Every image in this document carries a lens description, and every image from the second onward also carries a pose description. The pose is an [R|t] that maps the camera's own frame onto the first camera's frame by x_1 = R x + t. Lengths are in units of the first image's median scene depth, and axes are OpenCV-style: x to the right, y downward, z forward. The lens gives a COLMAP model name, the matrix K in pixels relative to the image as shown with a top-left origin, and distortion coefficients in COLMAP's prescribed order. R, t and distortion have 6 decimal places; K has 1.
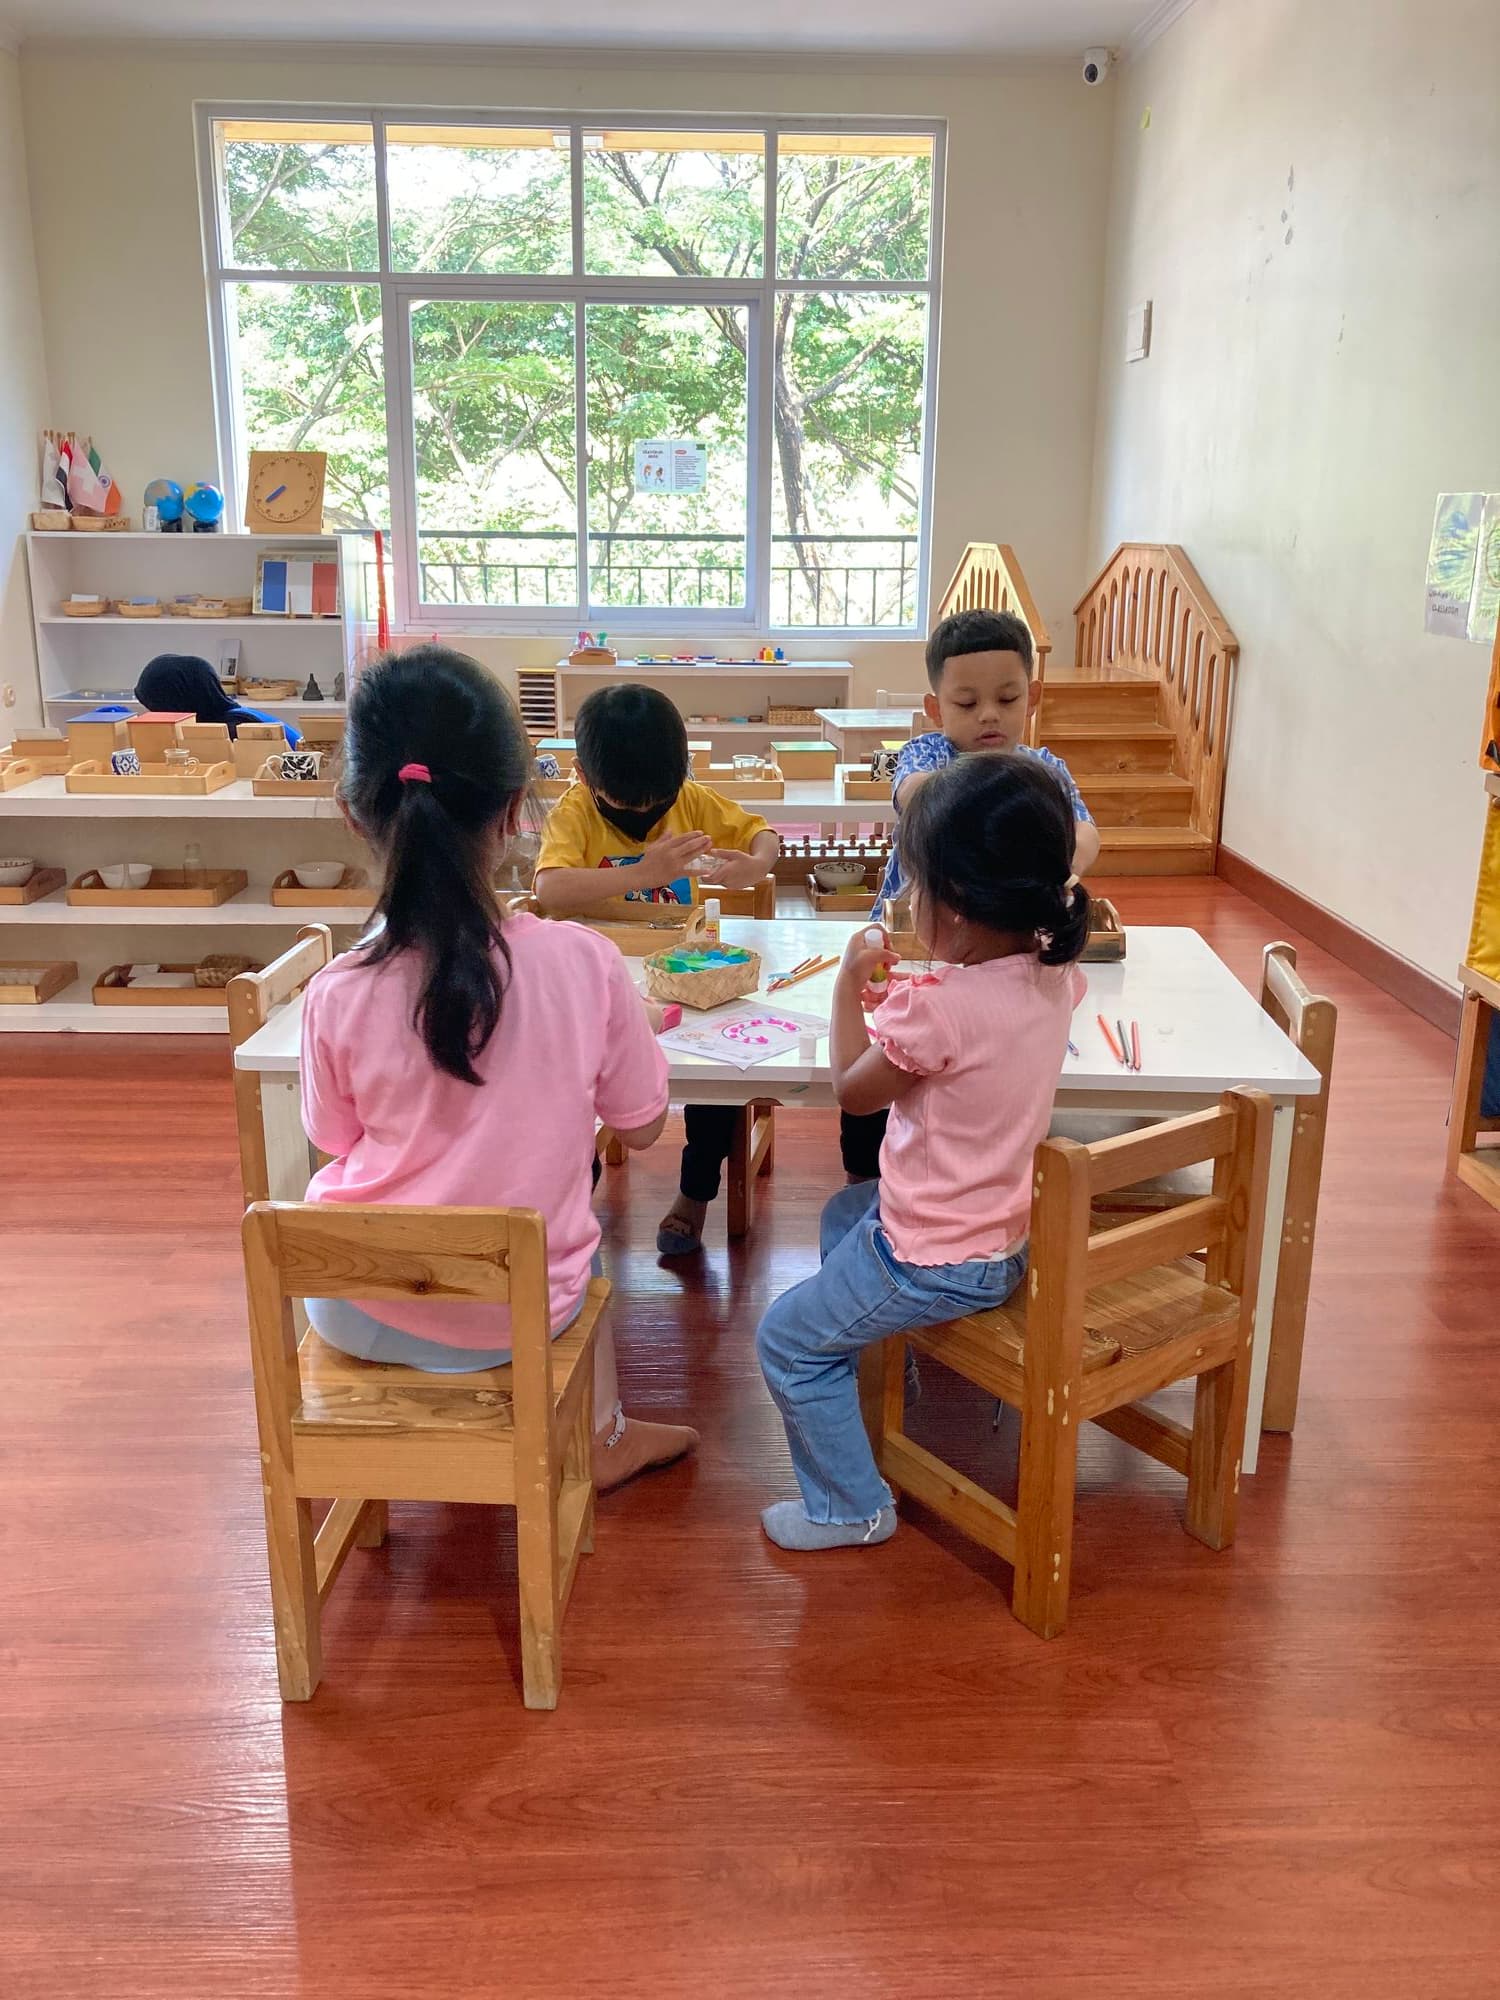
lens RADIAL K [[1647.7, 0, 744.5], [0, 1647.7, 1003.7], [0, 0, 1]] dist [-0.036740, 0.000855]
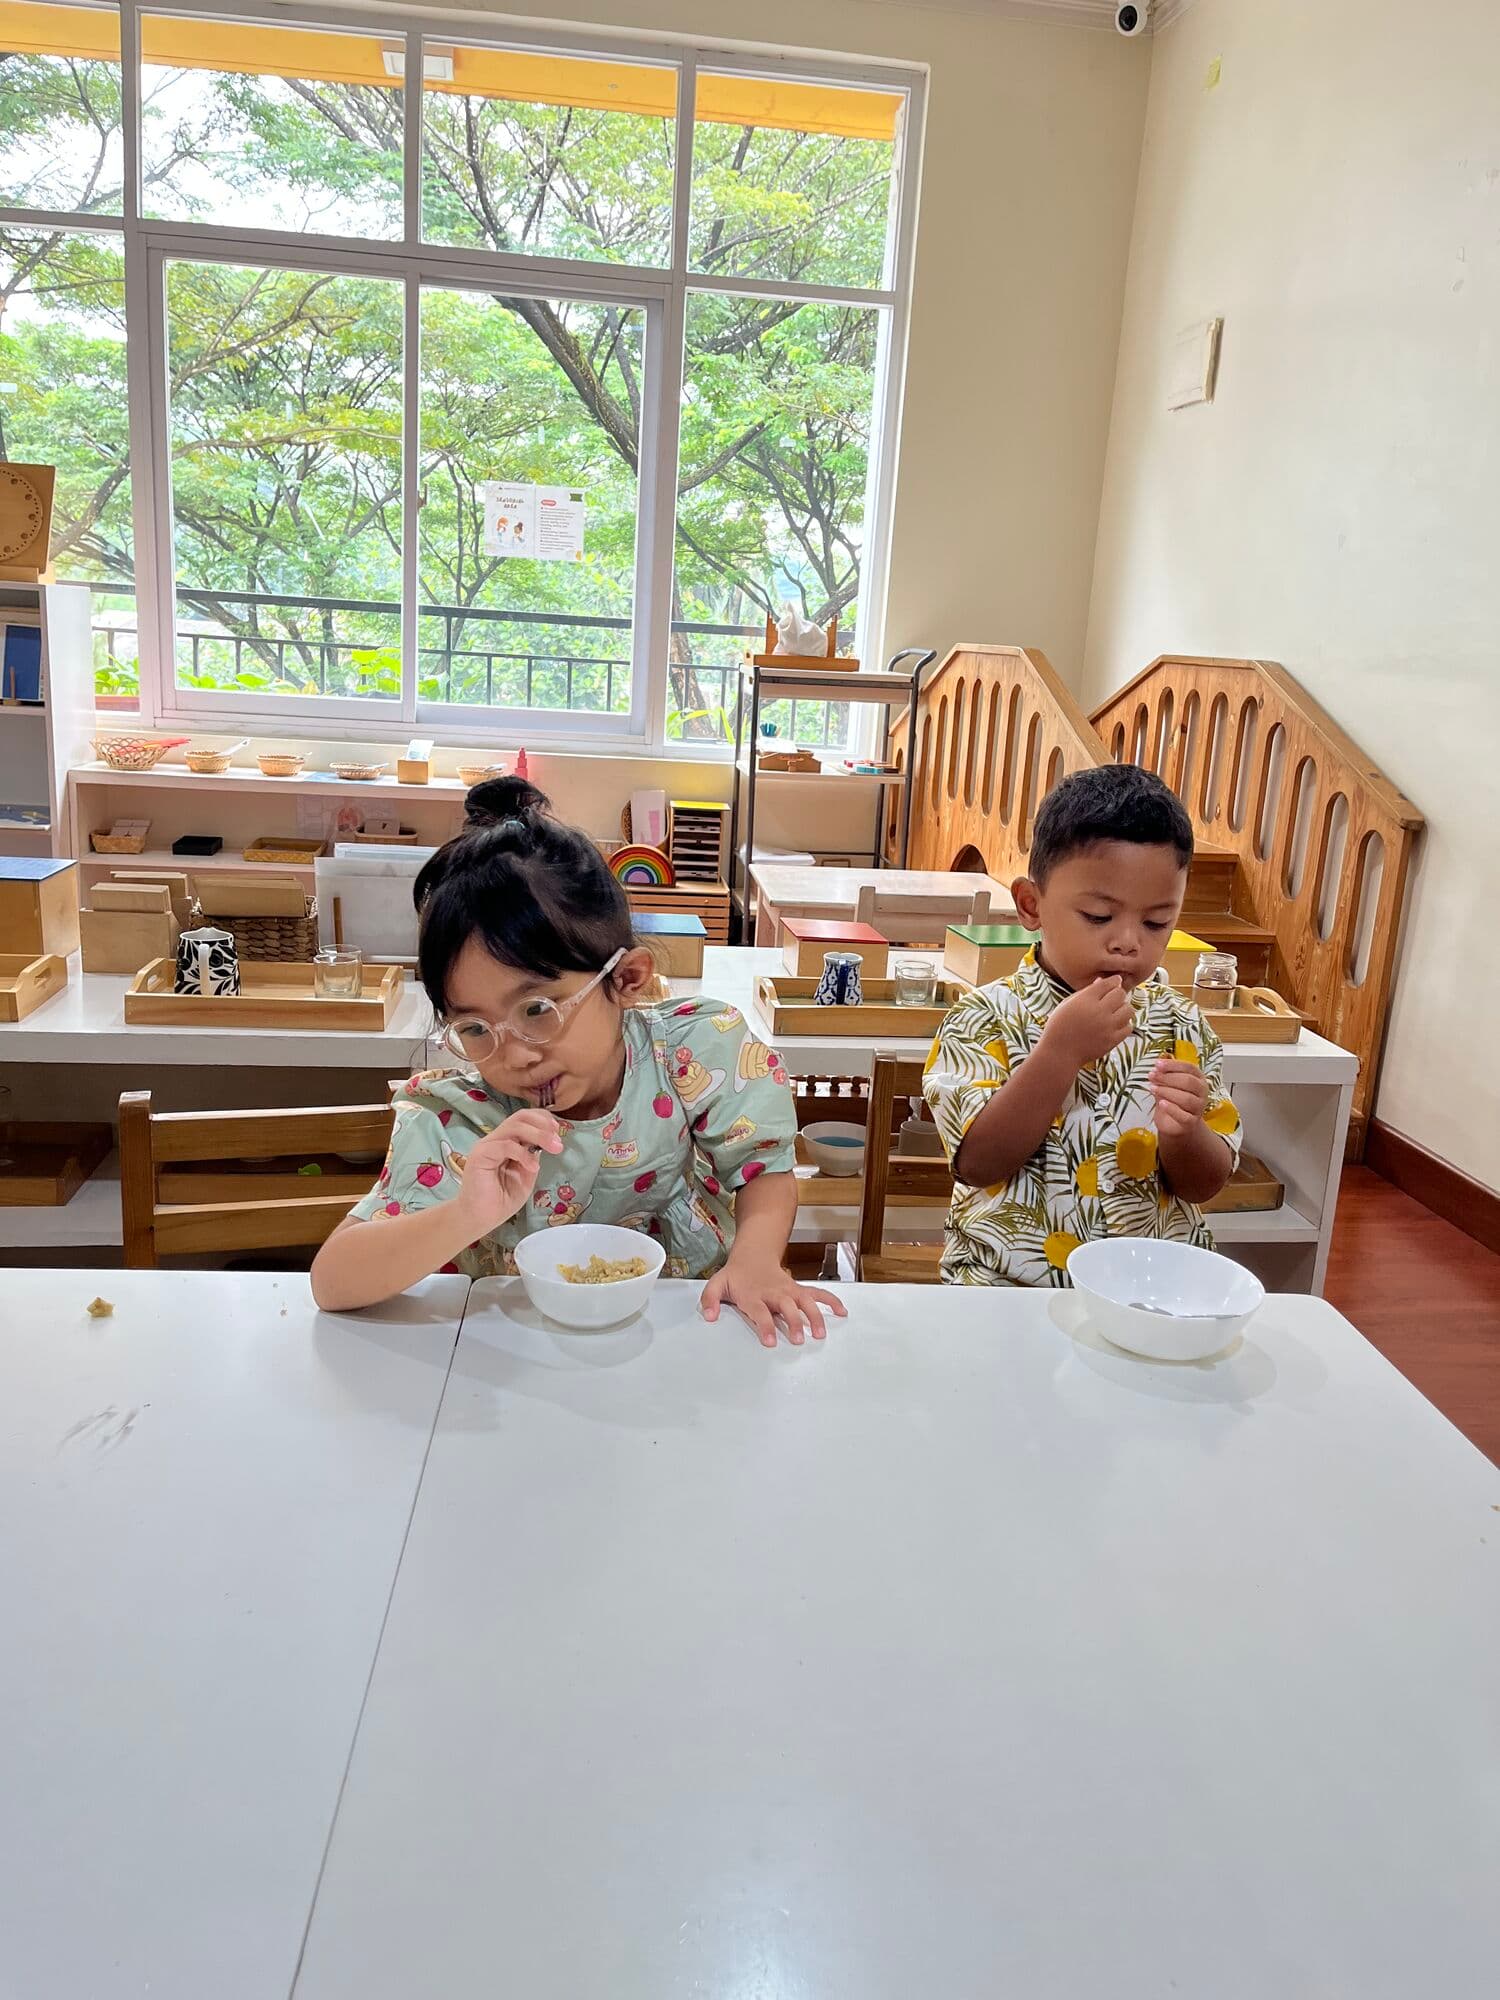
lens RADIAL K [[1500.9, 0, 756.6], [0, 1500.9, 999.2], [0, 0, 1]] dist [-0.003290, -0.026825]
pose [[0.992492, 0.022533, 0.120216, -0.024825], [-0.018175, 0.999142, -0.037225, -0.100139], [-0.120951, 0.034760, 0.992050, 0.366991]]
